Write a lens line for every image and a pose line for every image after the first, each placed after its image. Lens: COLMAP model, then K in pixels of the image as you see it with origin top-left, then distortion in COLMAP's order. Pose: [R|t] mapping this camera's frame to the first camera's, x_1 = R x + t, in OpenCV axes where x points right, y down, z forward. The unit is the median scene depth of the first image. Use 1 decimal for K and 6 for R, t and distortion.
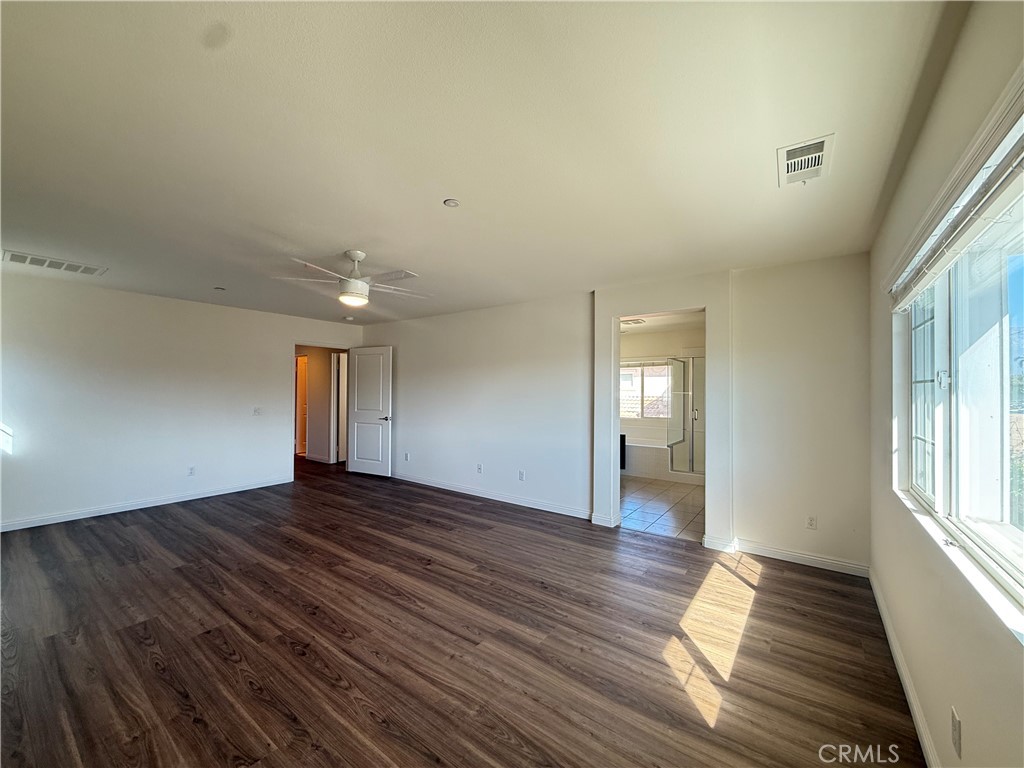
lens RADIAL K [[406.4, 0, 509.2], [0, 406.4, 386.6], [0, 0, 1]] dist [0.000619, 0.000014]
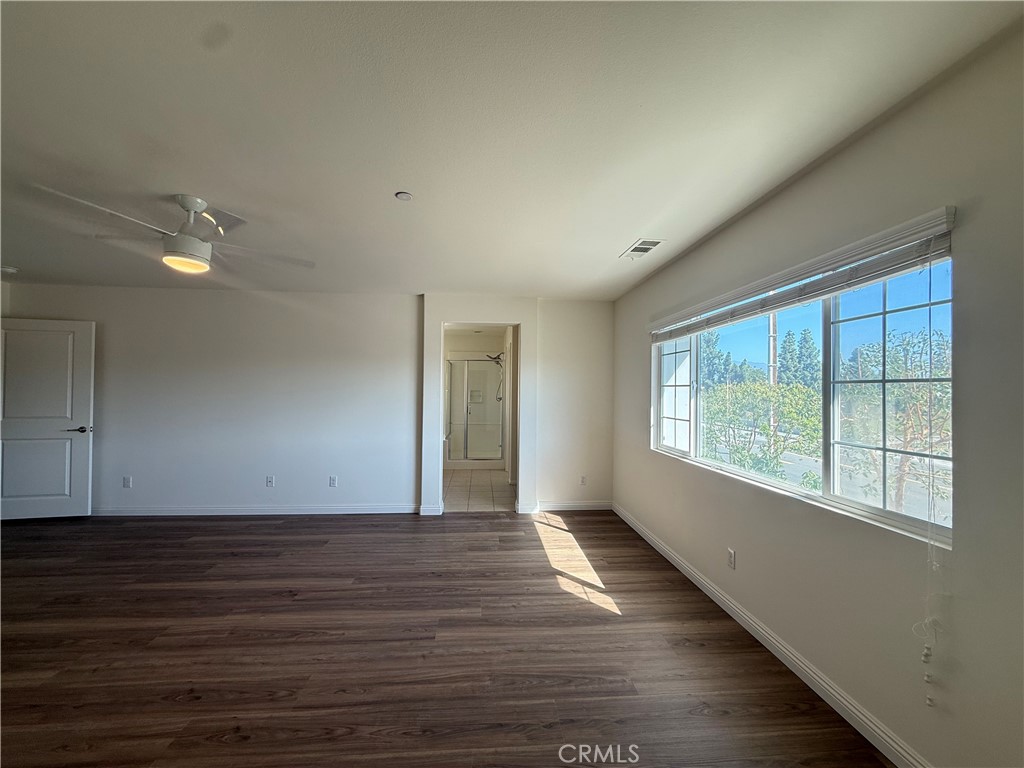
lens RADIAL K [[406.4, 0, 511.8], [0, 406.4, 387.4], [0, 0, 1]] dist [0.000619, 0.000014]
pose [[0.754389, 0.005655, 0.656403, -0.480413], [-0.011979, 0.999915, 0.005152, -0.005217], [-0.656318, -0.011749, 0.754393, 0.082463]]
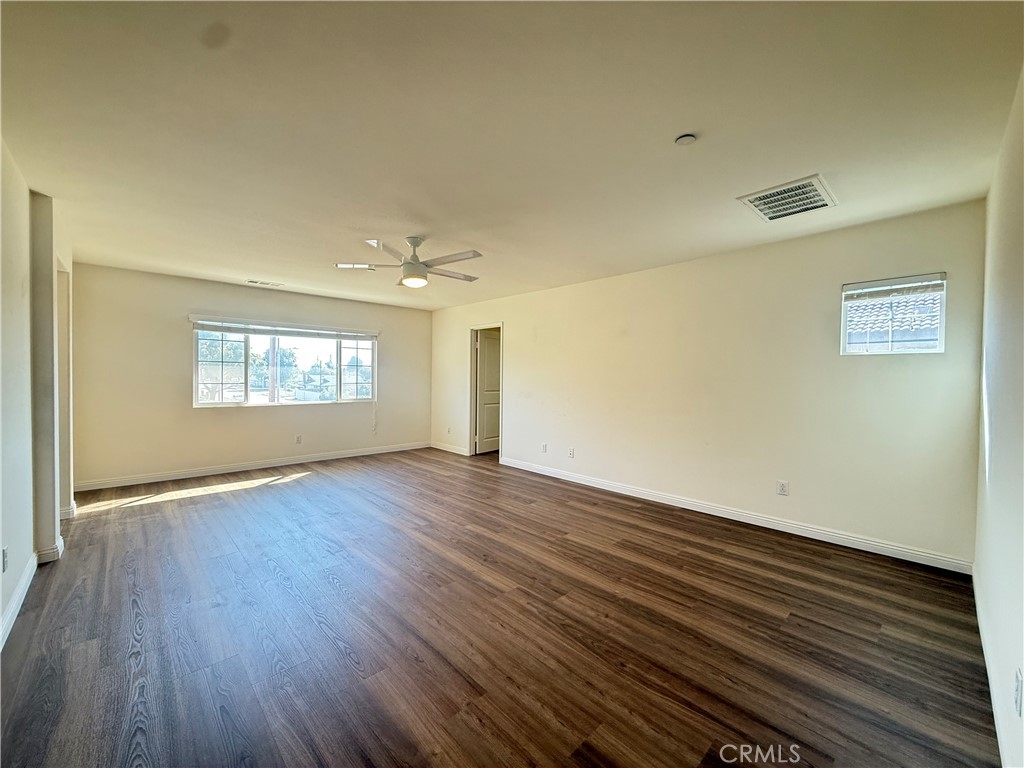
lens RADIAL K [[406.4, 0, 514.5], [0, 406.4, 390.4], [0, 0, 1]] dist [0.000619, 0.000014]
pose [[-0.986576, -0.022938, 0.161684, -0.951800], [-0.020567, 0.999655, 0.016320, 0.060353], [-0.162003, 0.012776, -0.986708, 2.333081]]
